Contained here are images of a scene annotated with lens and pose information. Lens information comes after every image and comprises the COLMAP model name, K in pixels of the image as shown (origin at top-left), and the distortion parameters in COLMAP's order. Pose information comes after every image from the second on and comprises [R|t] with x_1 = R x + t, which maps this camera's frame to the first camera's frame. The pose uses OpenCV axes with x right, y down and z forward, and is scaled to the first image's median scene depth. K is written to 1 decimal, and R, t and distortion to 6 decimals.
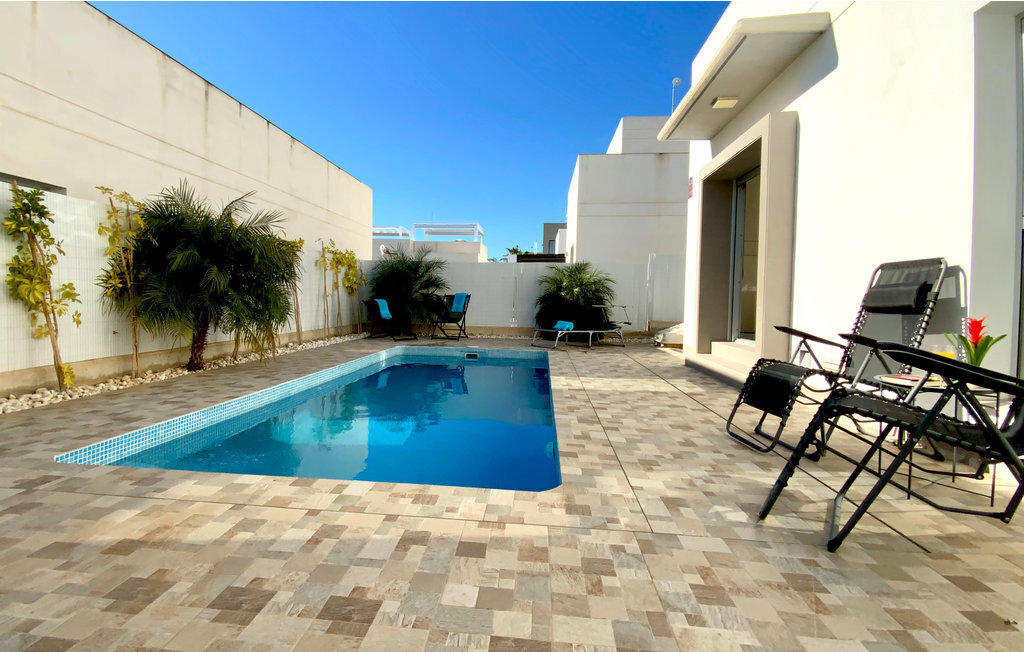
lens RADIAL K [[481.2, 0, 492.4], [0, 481.2, 313.4], [0, 0, 1]] dist [0.000498, -0.000125]
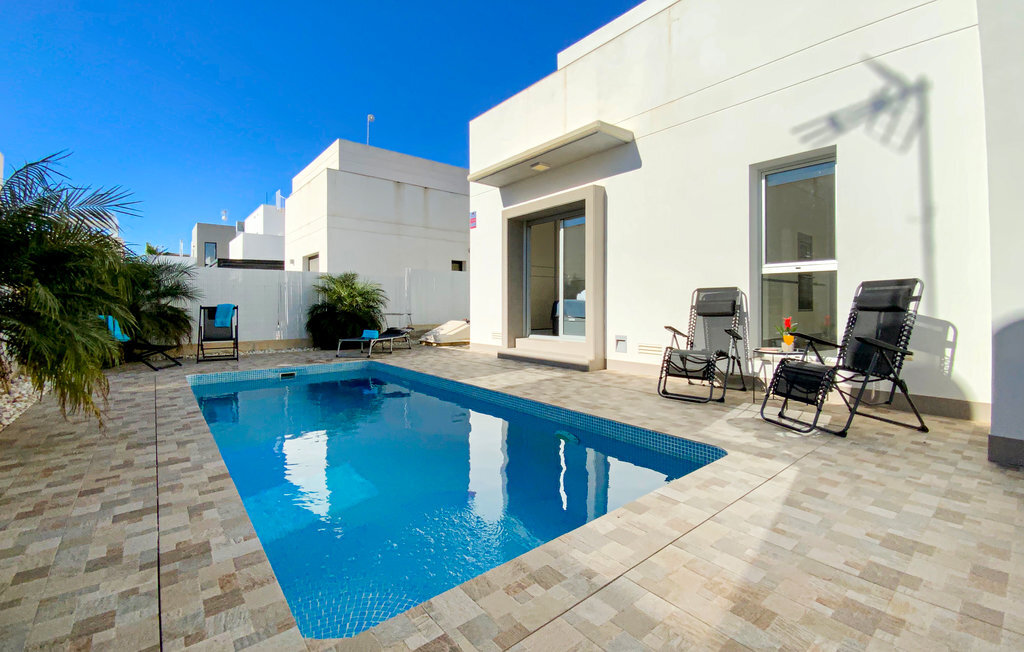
lens RADIAL K [[429.2, 0, 497.8], [0, 429.2, 305.2], [0, 0, 1]] dist [0.001109, 0.000087]
pose [[0.710856, -0.021561, 0.703007, -0.992101], [0.037569, 0.999267, -0.007340, -0.066086], [-0.702334, 0.031629, 0.711145, 0.440864]]
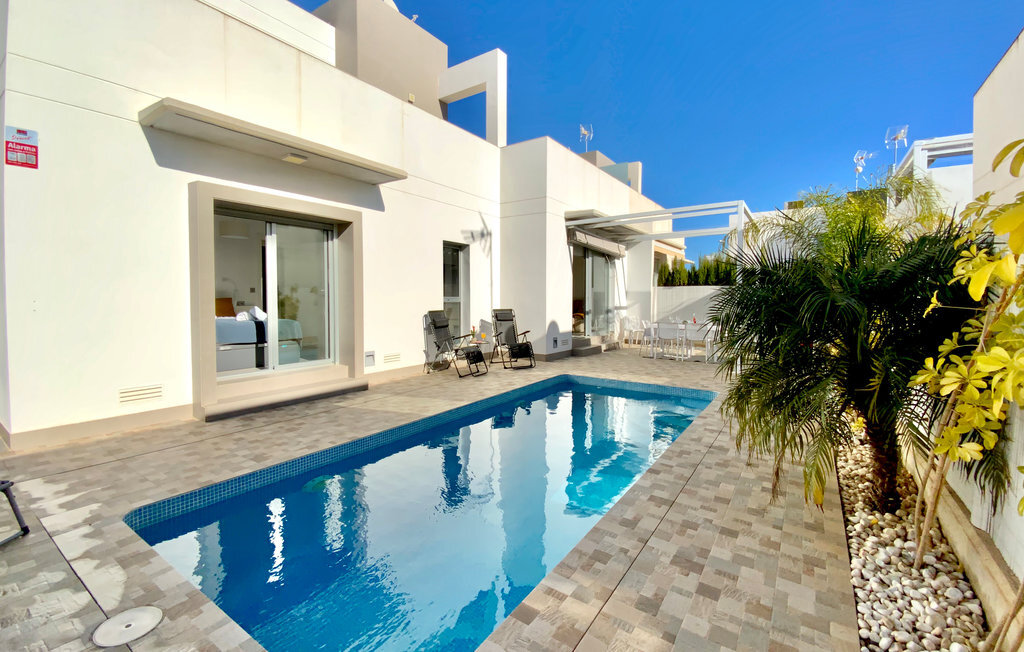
lens RADIAL K [[439.7, 0, 509.6], [0, 439.7, 318.2], [0, 0, 1]] dist [-0.001306, -0.000097]
pose [[-0.890400, -0.022738, 0.454611, -0.875299], [0.011834, 0.997257, 0.073058, -0.277318], [-0.455025, 0.070431, -0.887689, 3.458987]]
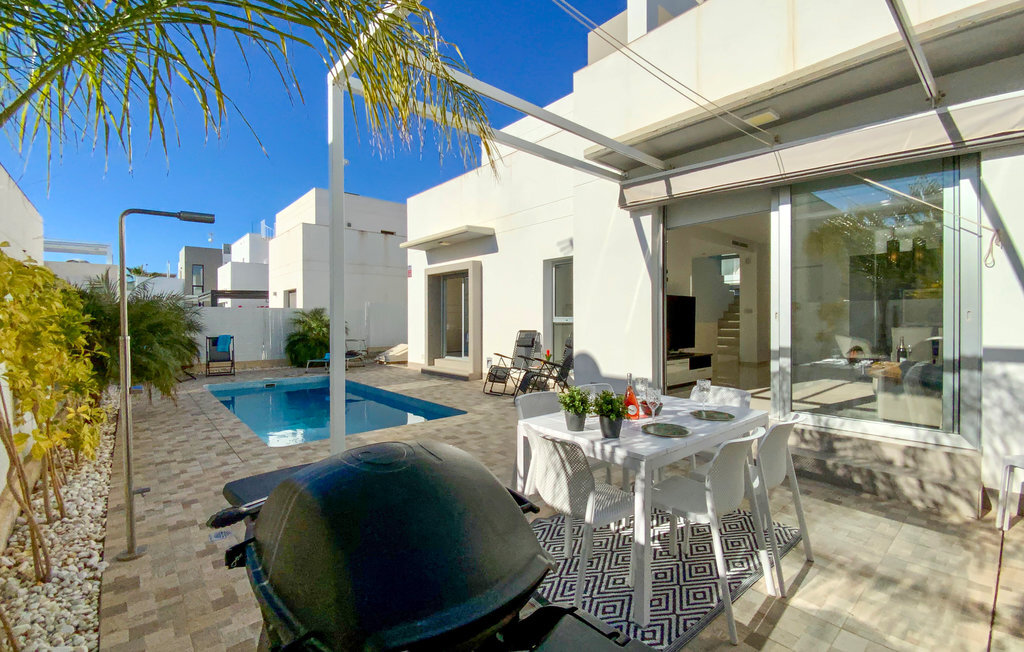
lens RADIAL K [[439.7, 0, 509.6], [0, 439.7, 318.2], [0, 0, 1]] dist [-0.001306, -0.000097]
pose [[0.682992, -0.020495, 0.730138, -1.440016], [0.039404, 0.999184, -0.008813, -0.180747], [-0.729362, 0.034790, 0.683243, -0.969753]]
